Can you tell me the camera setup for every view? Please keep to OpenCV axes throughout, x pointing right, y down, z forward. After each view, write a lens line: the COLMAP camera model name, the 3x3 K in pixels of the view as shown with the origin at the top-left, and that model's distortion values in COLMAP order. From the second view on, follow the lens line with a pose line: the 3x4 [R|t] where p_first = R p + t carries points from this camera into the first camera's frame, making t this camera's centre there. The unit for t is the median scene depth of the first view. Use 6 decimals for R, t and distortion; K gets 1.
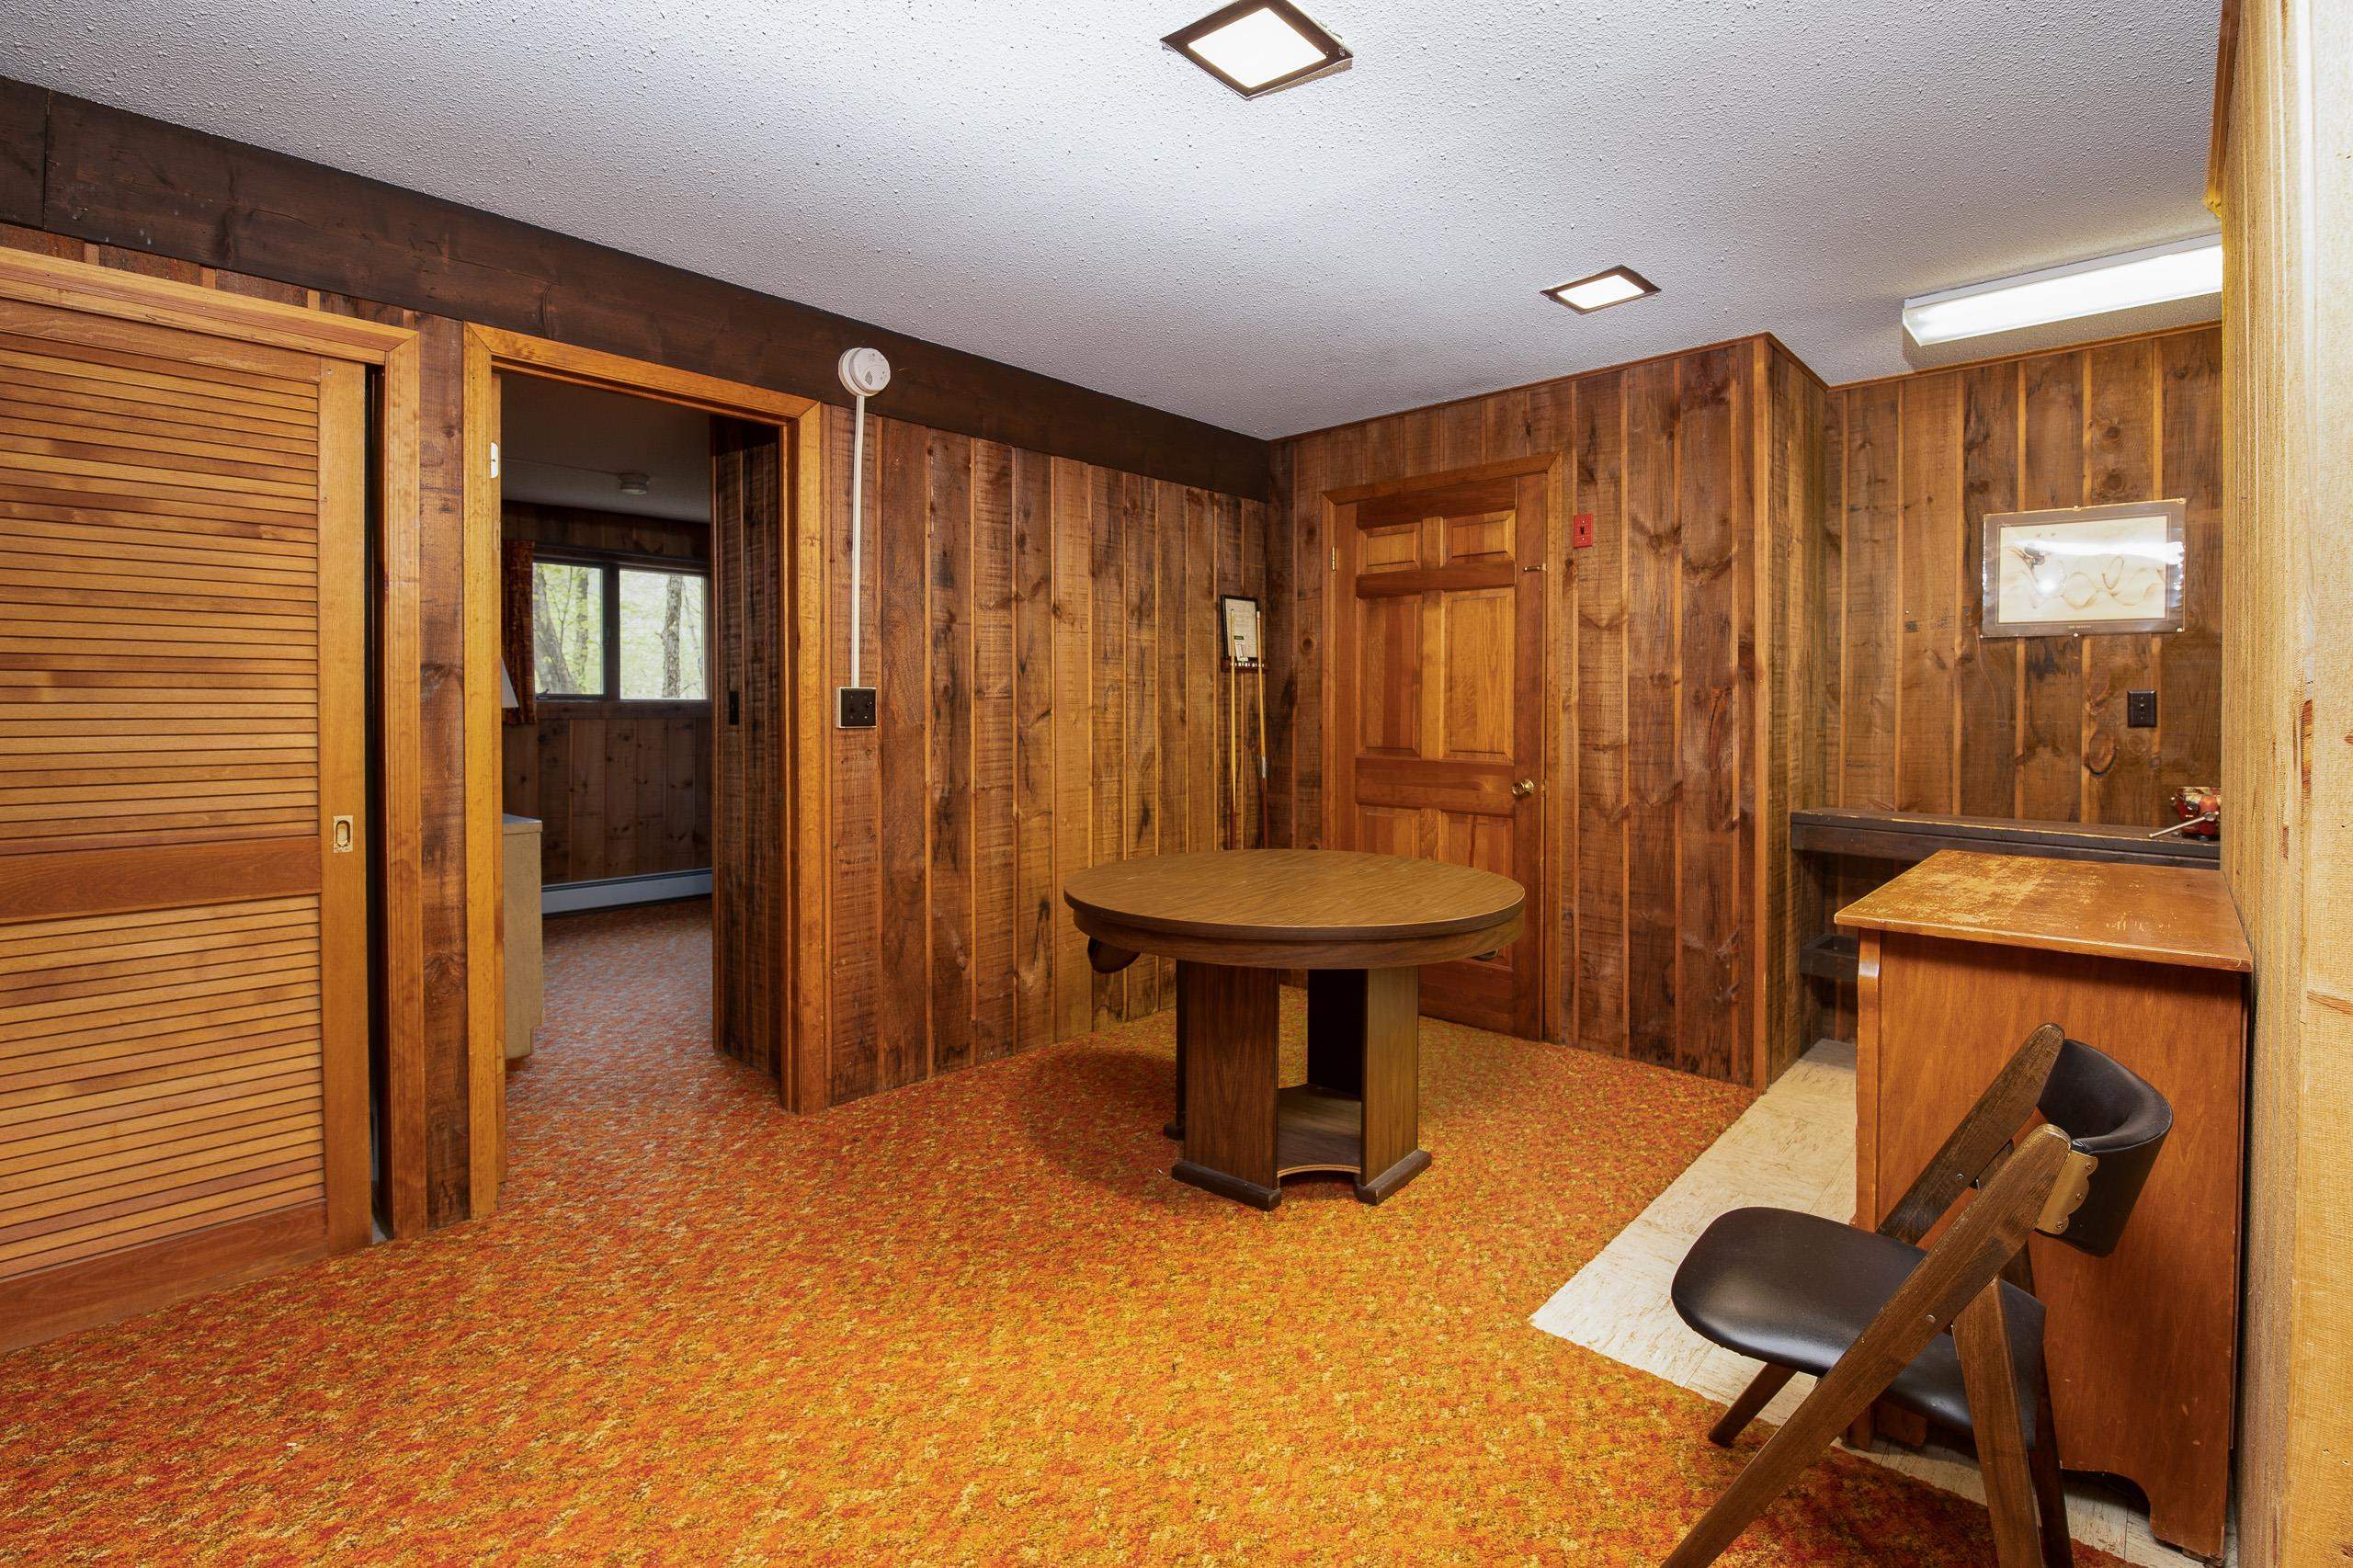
lens RADIAL K [[1027.7, 0, 1183.0], [0, 1027.7, 714.6], [0, 0, 1]] dist [-0.033425, -0.000525]
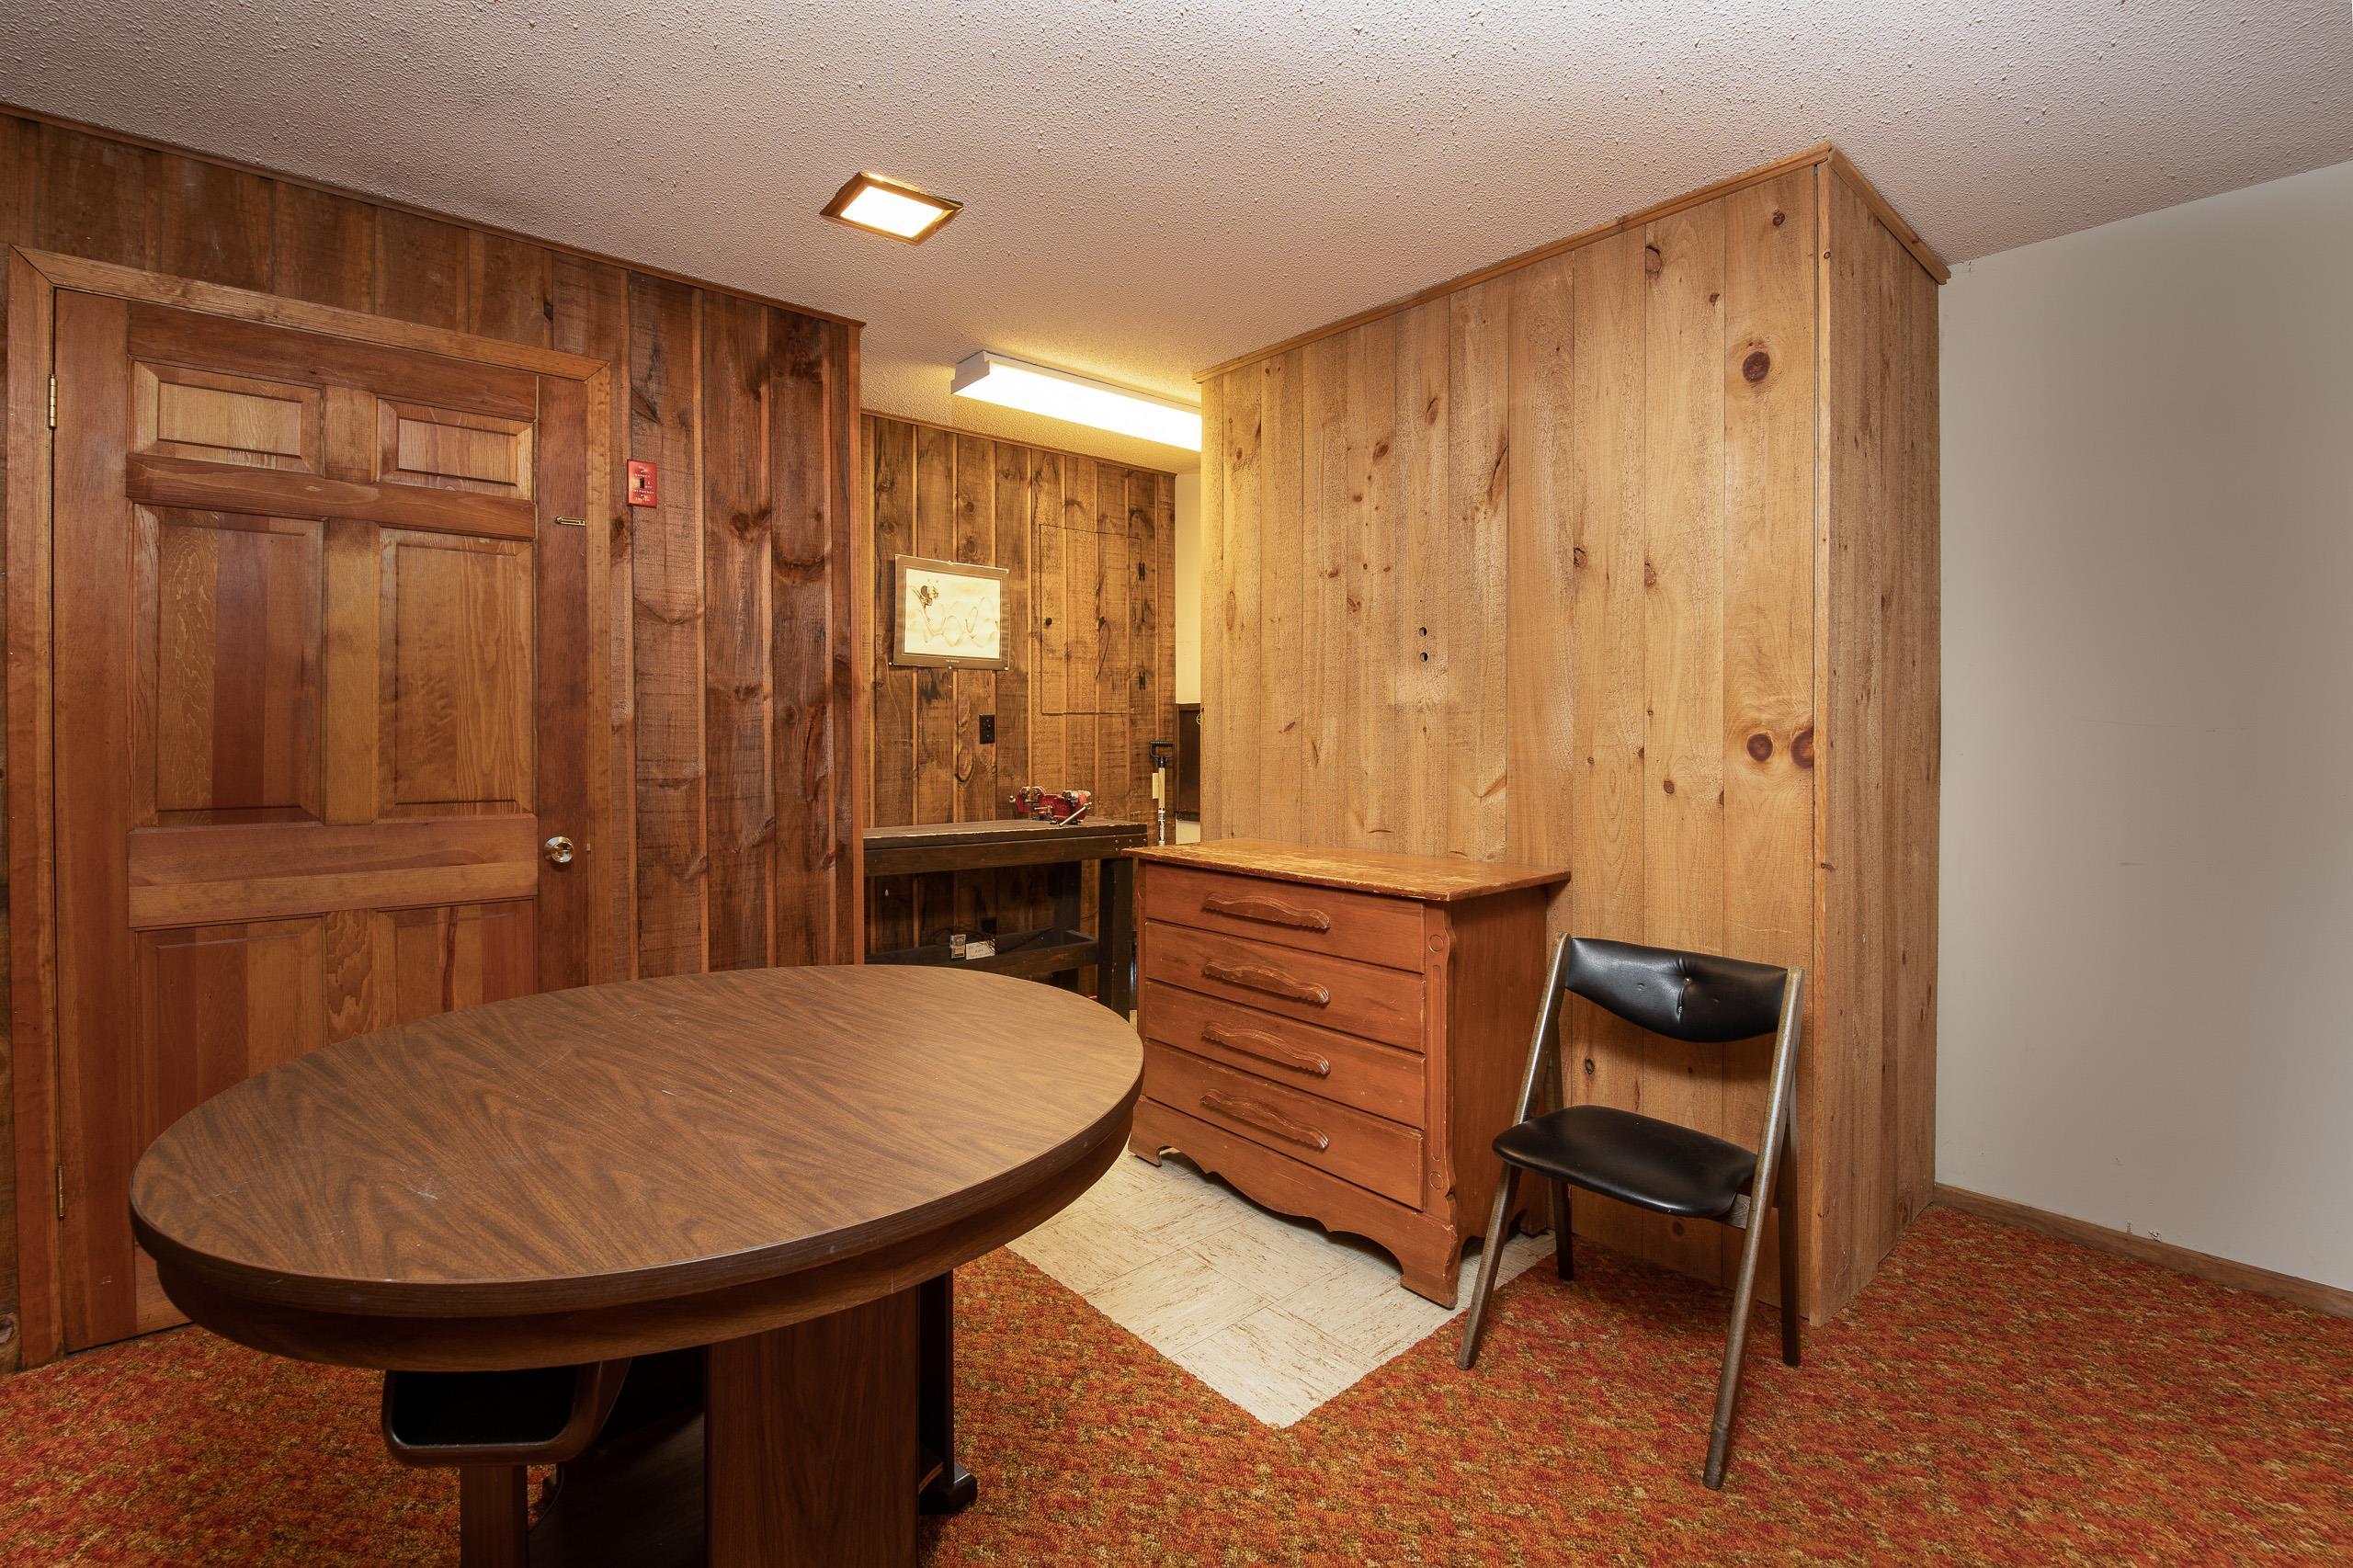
lens RADIAL K [[1048.9, 0, 1176.5], [0, 1048.9, 738.7], [0, 0, 1]] dist [-0.029868, -0.000157]
pose [[0.089146, -0.011751, 0.995949, -0.328224], [0.005932, 0.999919, 0.011267, -0.006363], [-0.996001, 0.004903, 0.089209, 0.593137]]
